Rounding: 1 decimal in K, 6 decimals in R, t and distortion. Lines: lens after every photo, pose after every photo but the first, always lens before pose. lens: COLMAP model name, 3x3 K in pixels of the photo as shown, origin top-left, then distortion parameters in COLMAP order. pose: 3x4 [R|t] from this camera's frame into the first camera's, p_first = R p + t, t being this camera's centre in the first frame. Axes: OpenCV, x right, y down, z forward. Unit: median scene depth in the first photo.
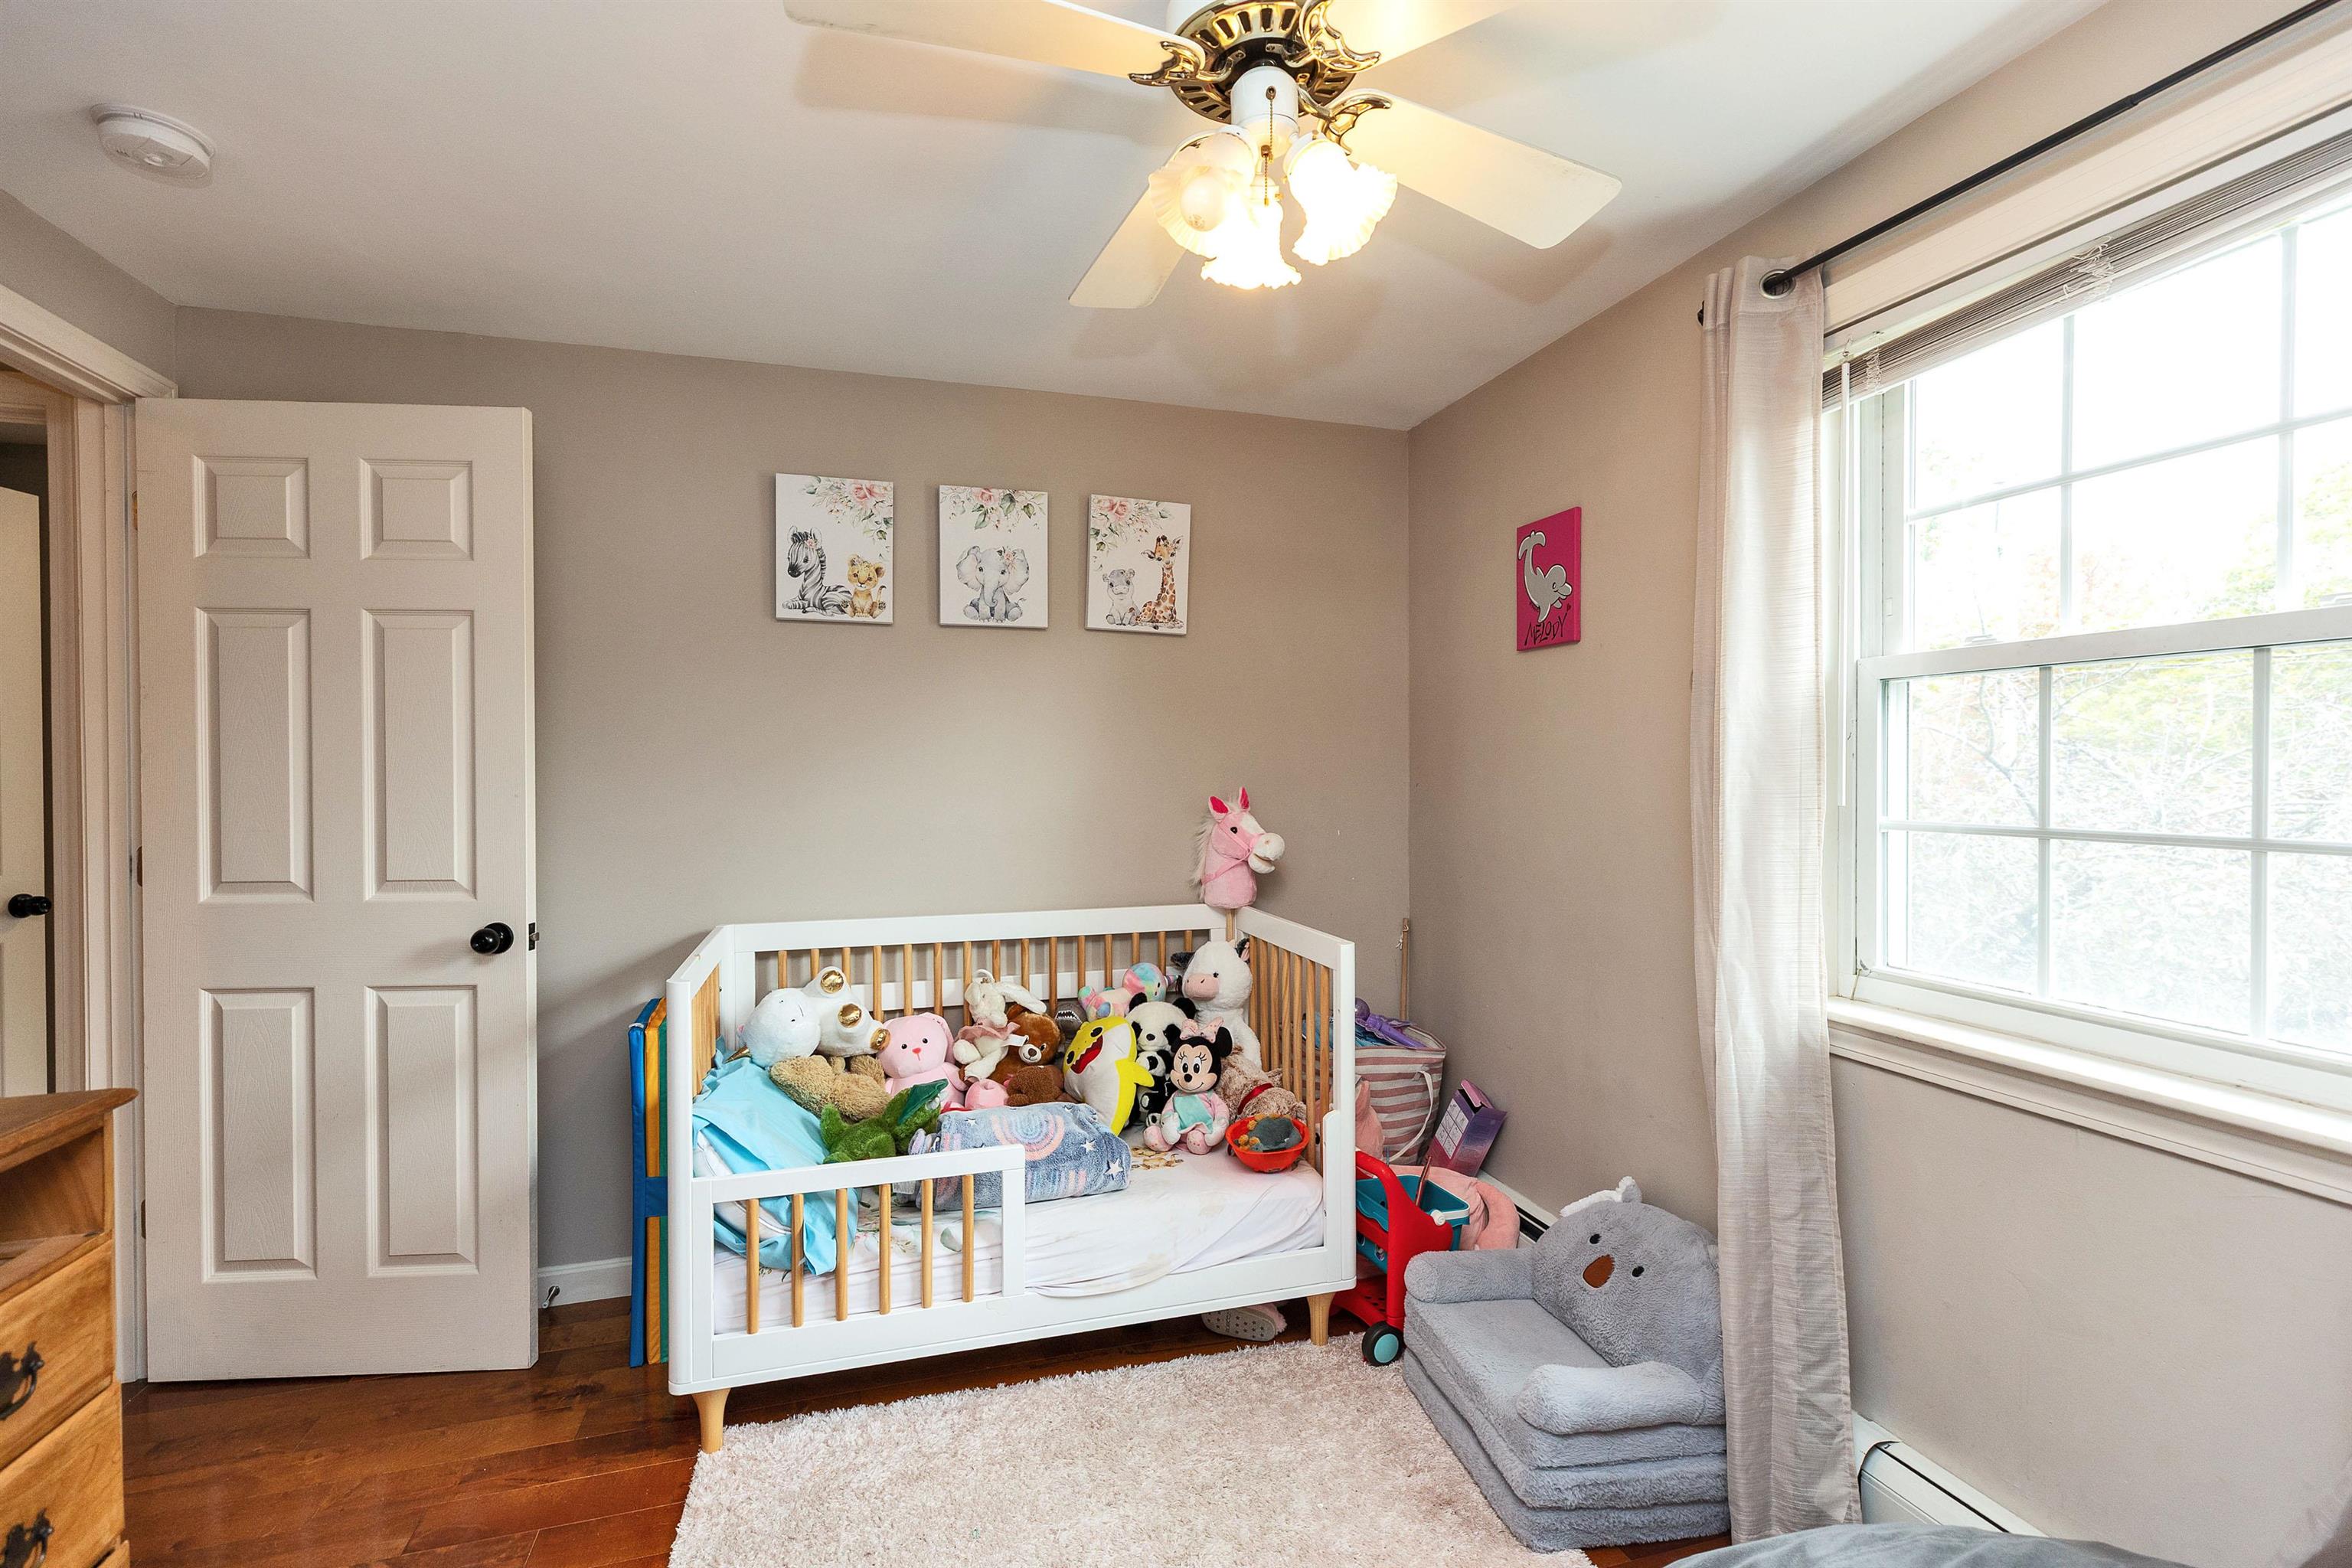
lens RADIAL K [[1047.5, 0, 1177.5], [0, 1047.5, 783.1], [0, 0, 1]] dist [-0.001575, -0.000010]
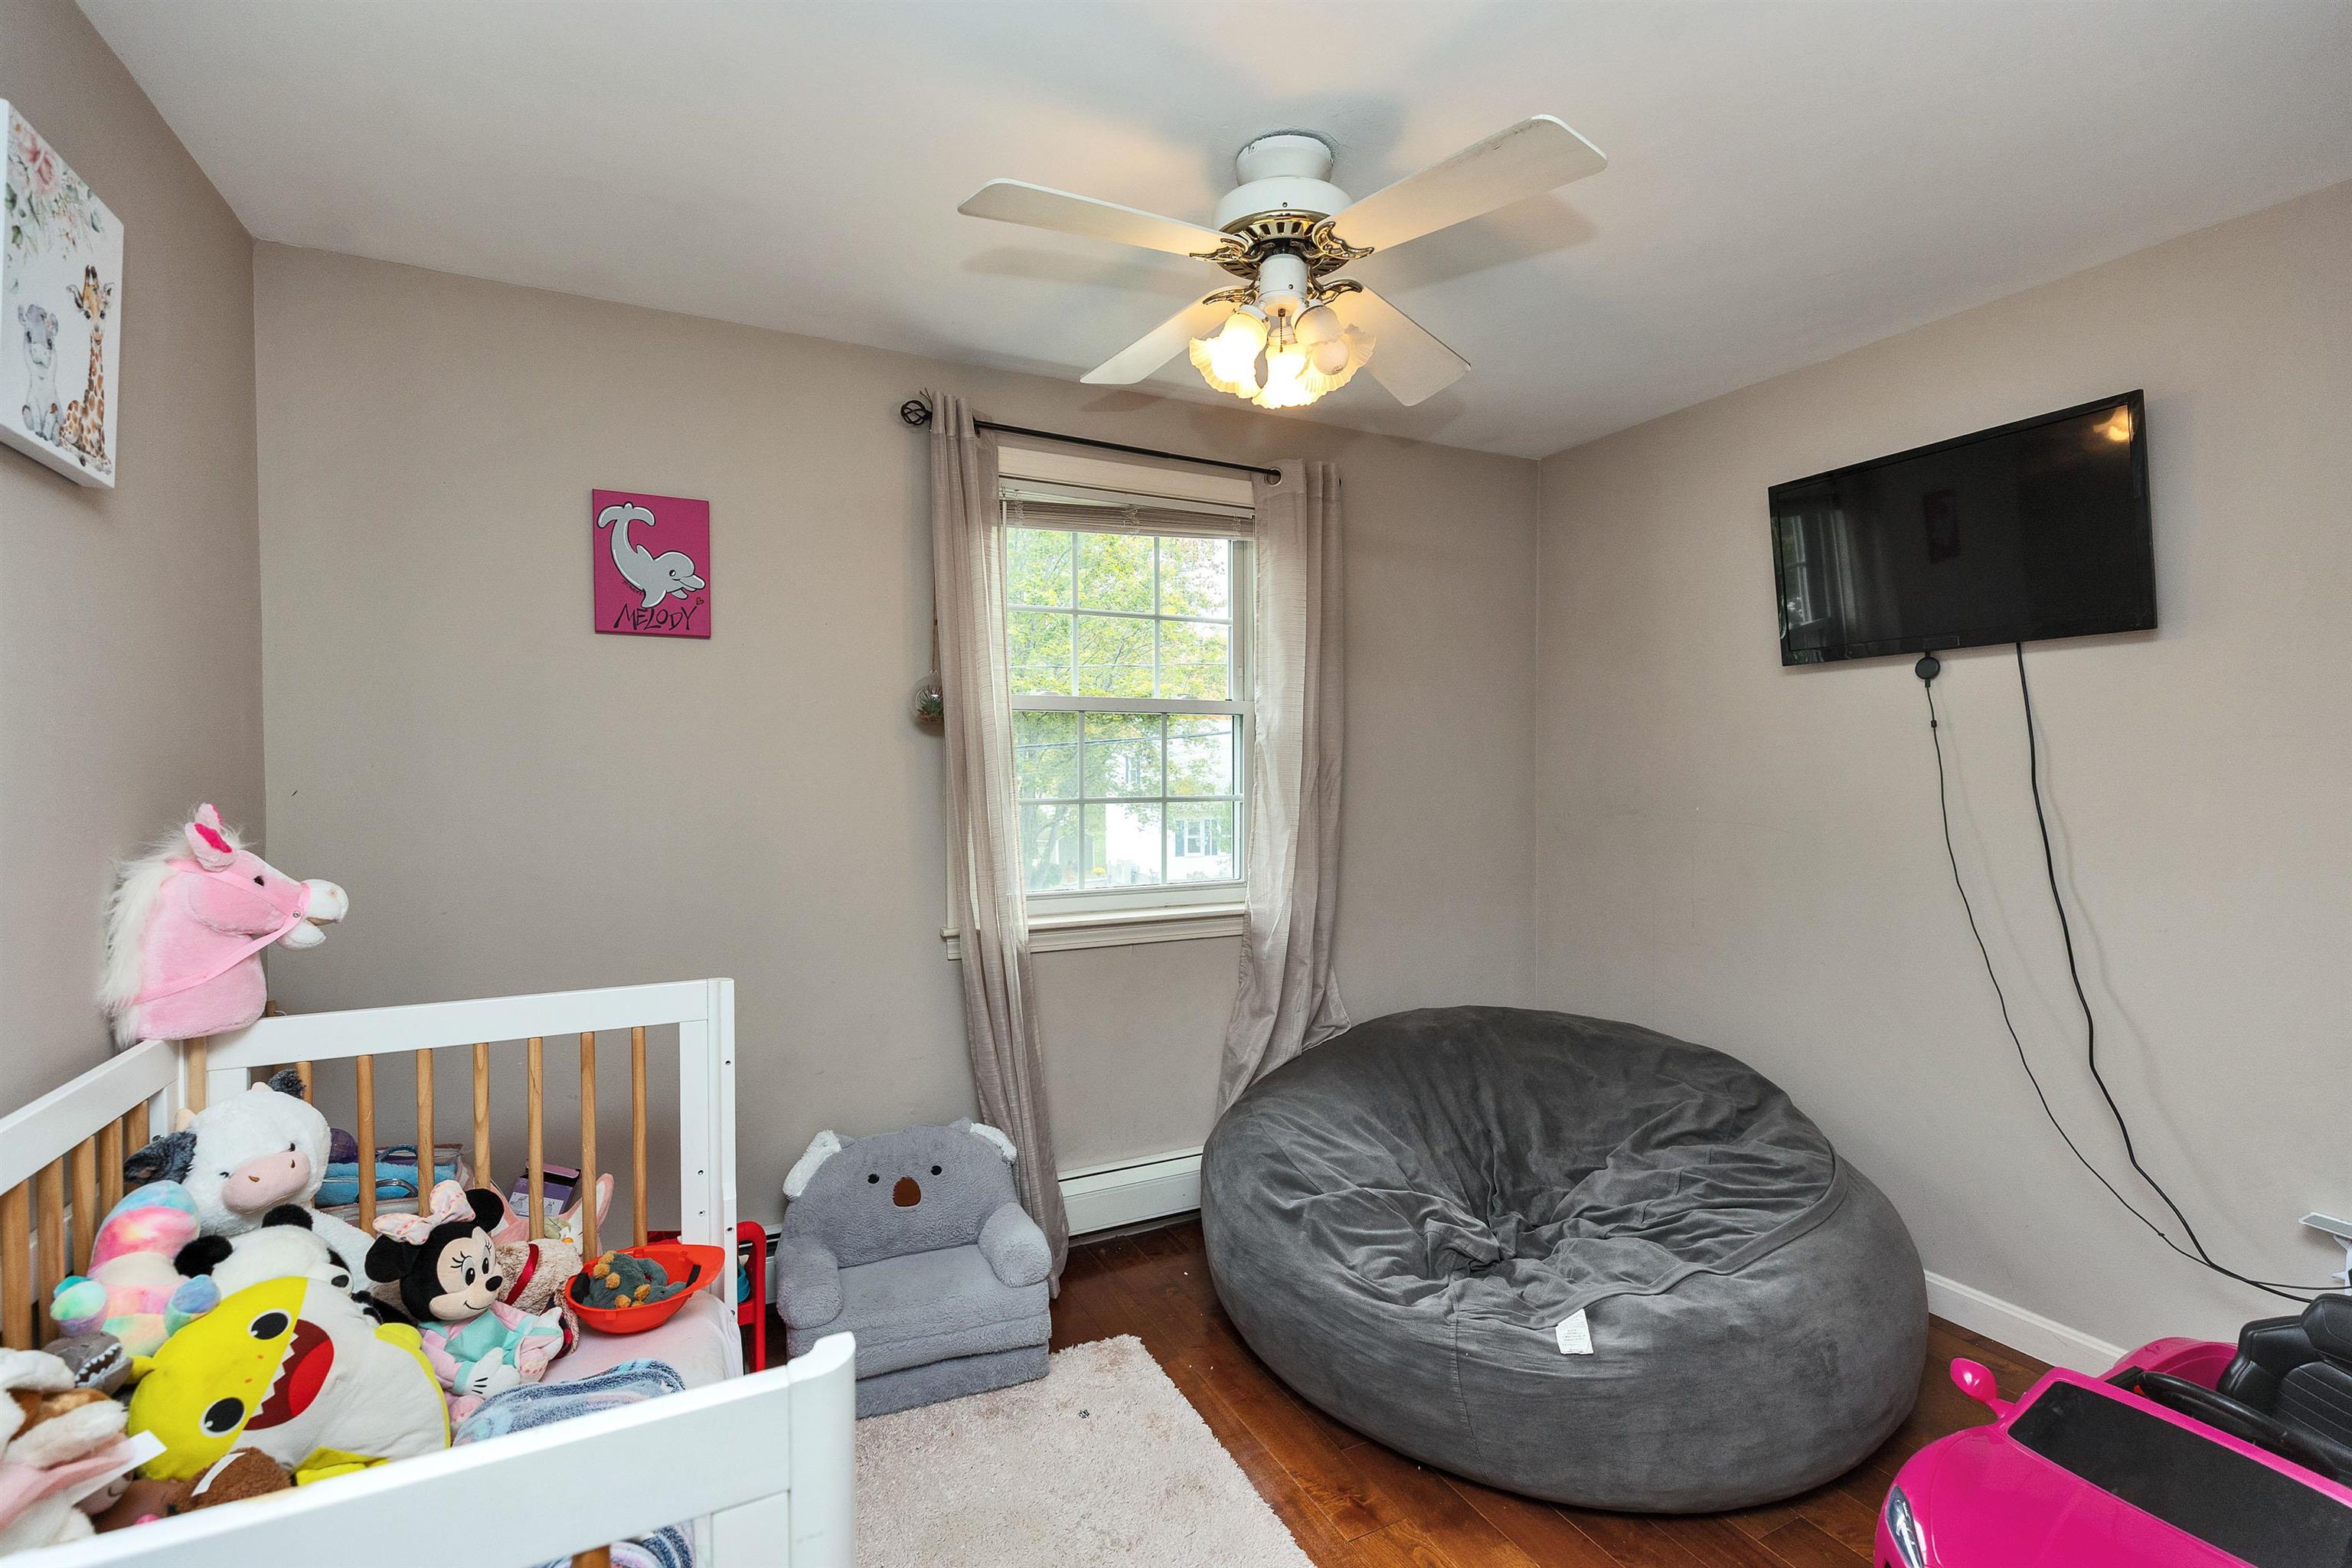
lens RADIAL K [[1047.5, 0, 1174.4], [0, 1047.5, 779.0], [0, 0, 1]] dist [-0.001575, -0.000010]
pose [[-0.156411, -0.012501, 0.987613, -0.620825], [0.012532, 0.999814, 0.014640, -0.011116], [-0.987613, 0.014667, -0.156225, 0.678563]]
